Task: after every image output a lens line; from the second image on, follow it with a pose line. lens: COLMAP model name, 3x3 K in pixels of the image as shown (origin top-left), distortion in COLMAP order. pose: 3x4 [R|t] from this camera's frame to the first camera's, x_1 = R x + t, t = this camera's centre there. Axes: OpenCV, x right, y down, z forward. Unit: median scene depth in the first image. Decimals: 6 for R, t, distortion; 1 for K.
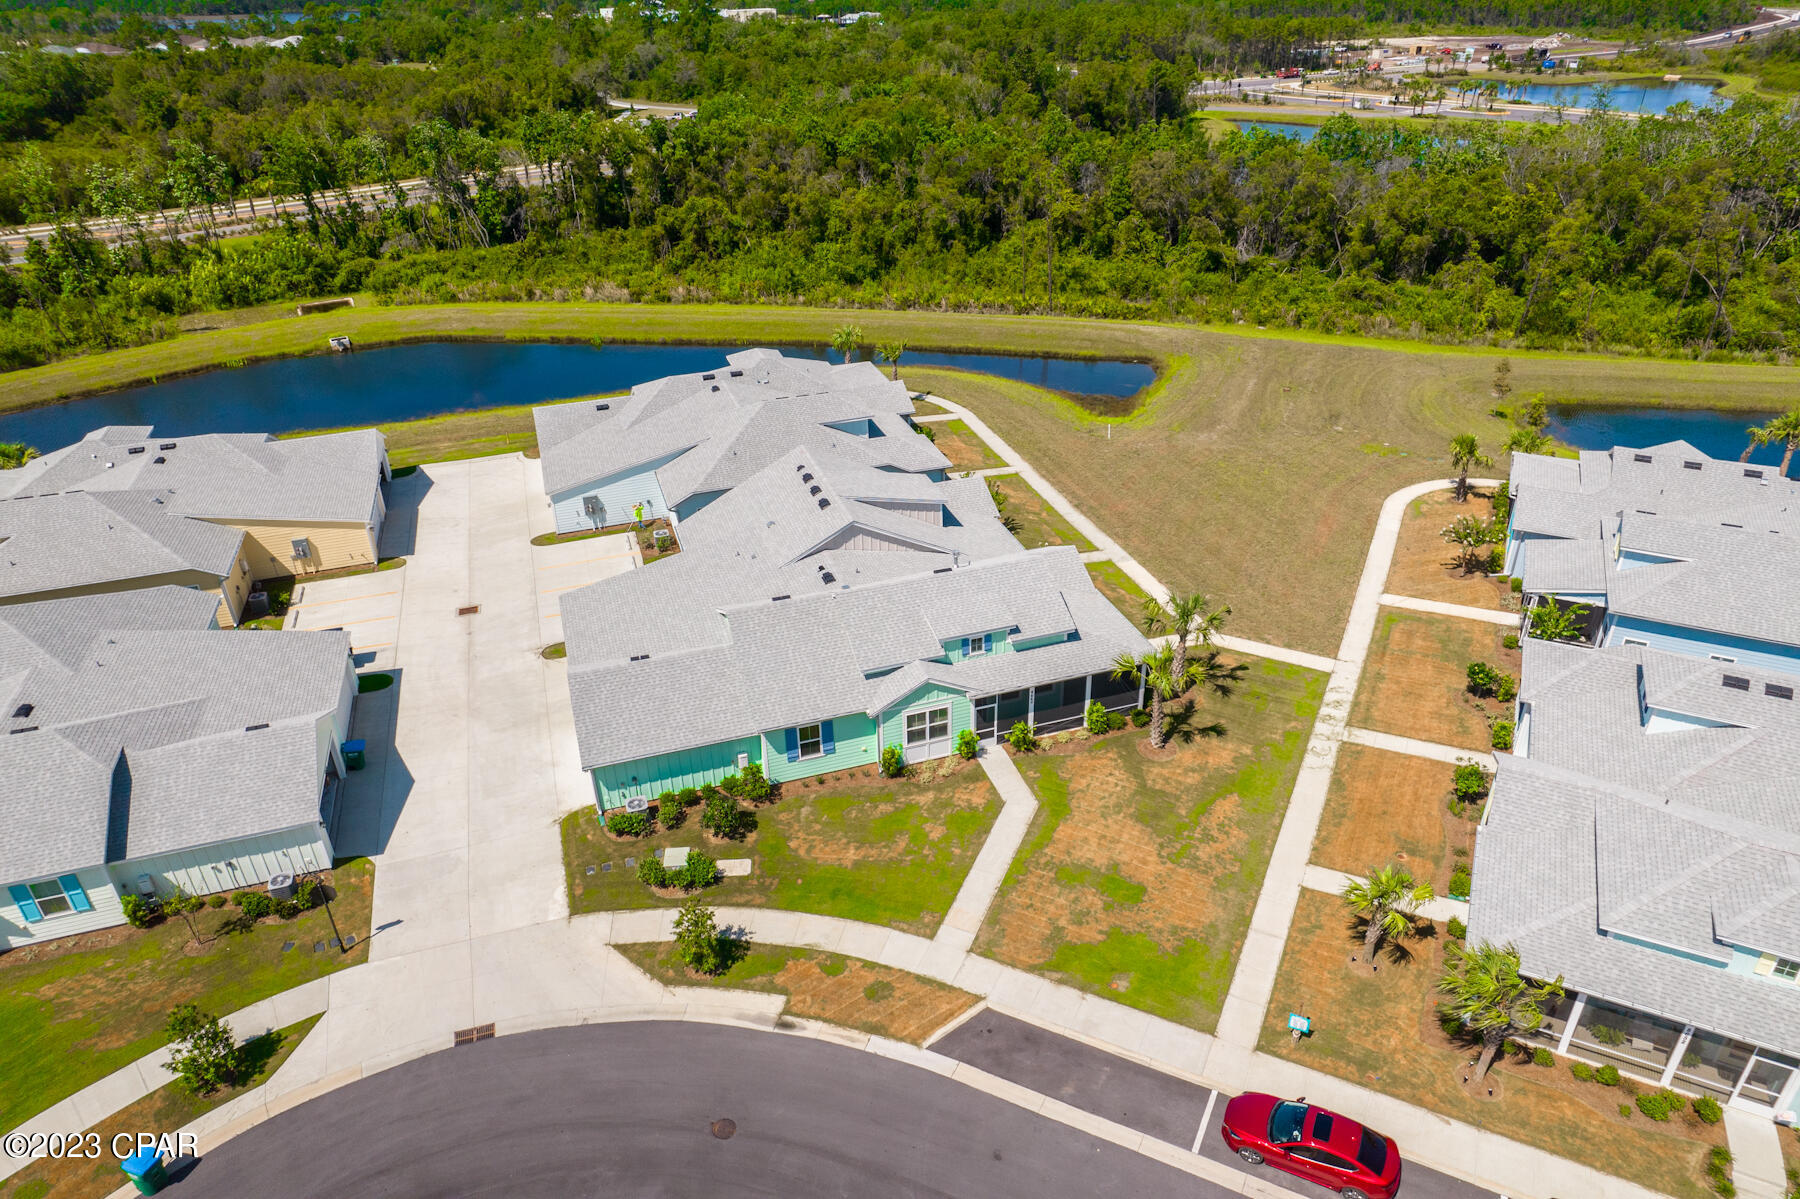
lens RADIAL K [[1146.8, 0, 903.1], [0, 1146.8, 597.9], [0, 0, 1]] dist [-0.050058, 0.035224]
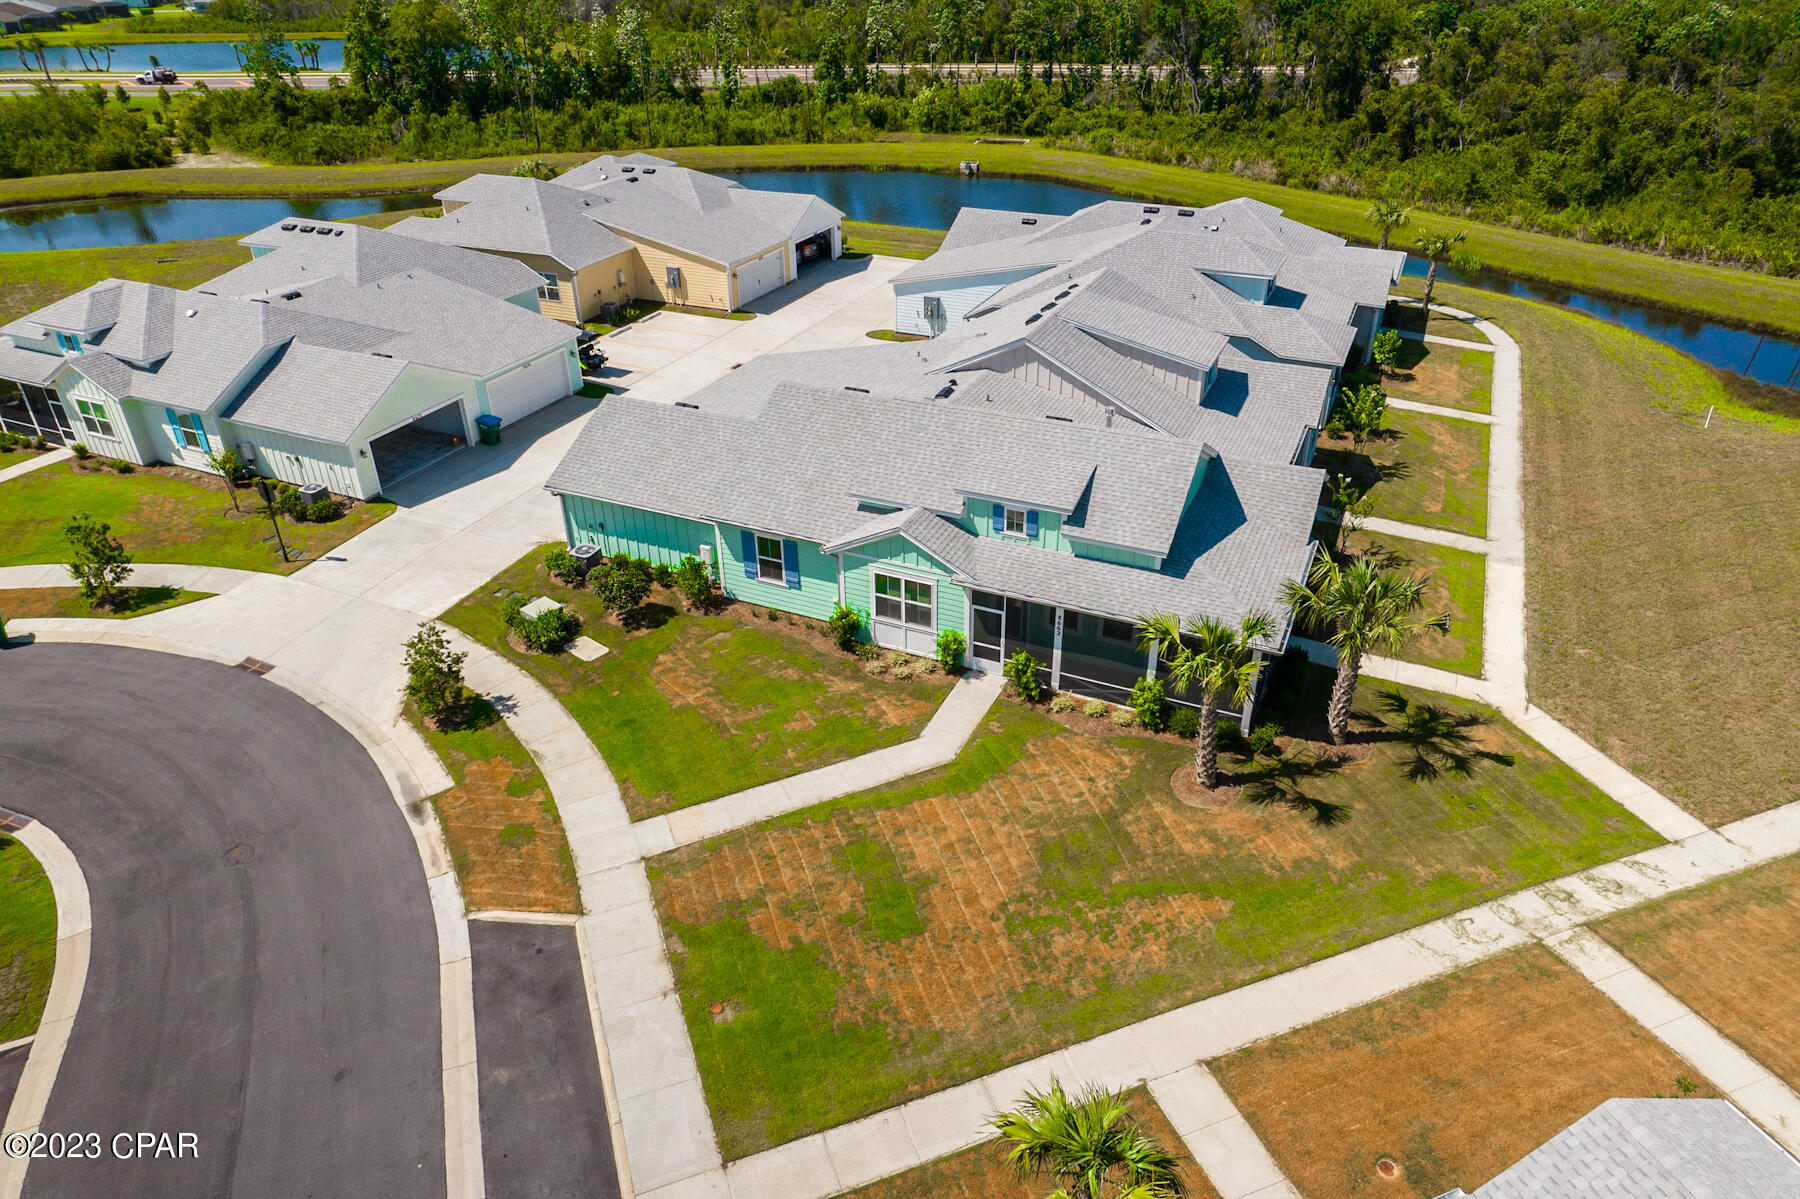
lens RADIAL K [[1146.8, 0, 898.4], [0, 1146.8, 602.7], [0, 0, 1]] dist [-0.050058, 0.035224]
pose [[0.727987, 0.359104, -0.584020, 0.437979], [-0.337515, 0.929190, 0.150629, 0.007960], [0.596757, 0.087459, 0.797642, 0.444599]]
